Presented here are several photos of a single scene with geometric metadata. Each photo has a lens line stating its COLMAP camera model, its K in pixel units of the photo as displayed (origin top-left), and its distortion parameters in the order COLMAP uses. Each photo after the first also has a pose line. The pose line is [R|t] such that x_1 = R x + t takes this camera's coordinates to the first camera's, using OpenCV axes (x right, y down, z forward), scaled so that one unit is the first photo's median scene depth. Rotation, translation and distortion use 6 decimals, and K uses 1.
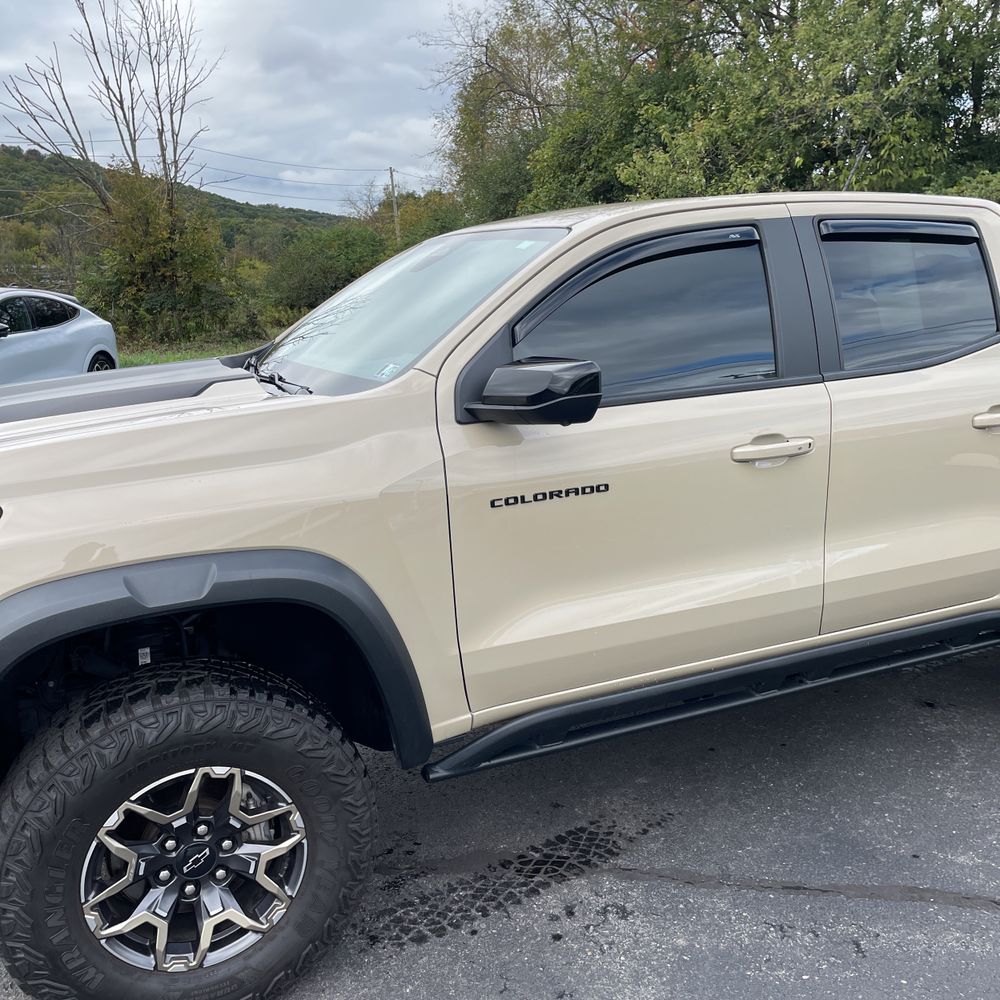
lens RADIAL K [[1006.2, 0, 494.4], [0, 1006.2, 499.4], [0, 0, 1]] dist [0.091008, -0.123553]
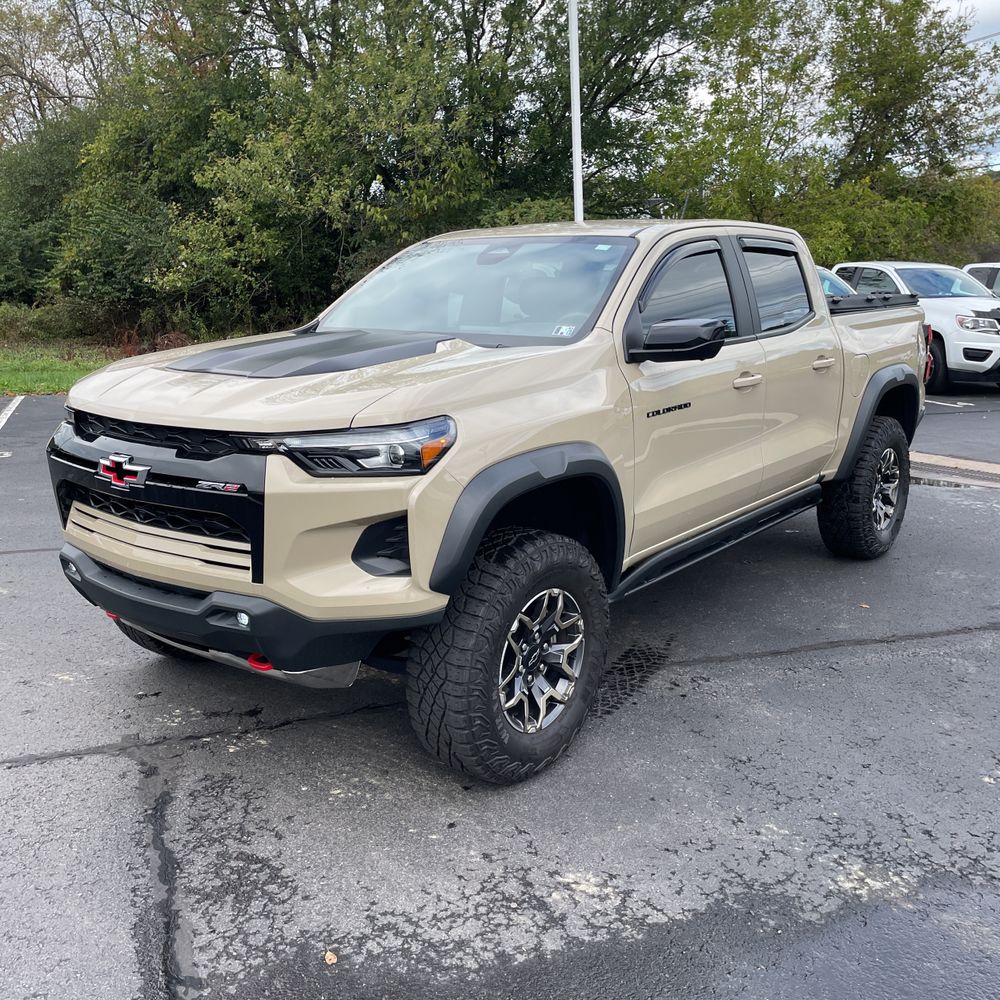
lens RADIAL K [[1003.3, 0, 501.5], [0, 1003.3, 494.0], [0, 0, 1]] dist [0.099265, -0.131697]
pose [[0.888609, -0.076680, 0.452210, -0.907692], [0.081651, 0.996624, 0.008548, 0.093520], [-0.451339, 0.029328, 0.891870, -0.269975]]
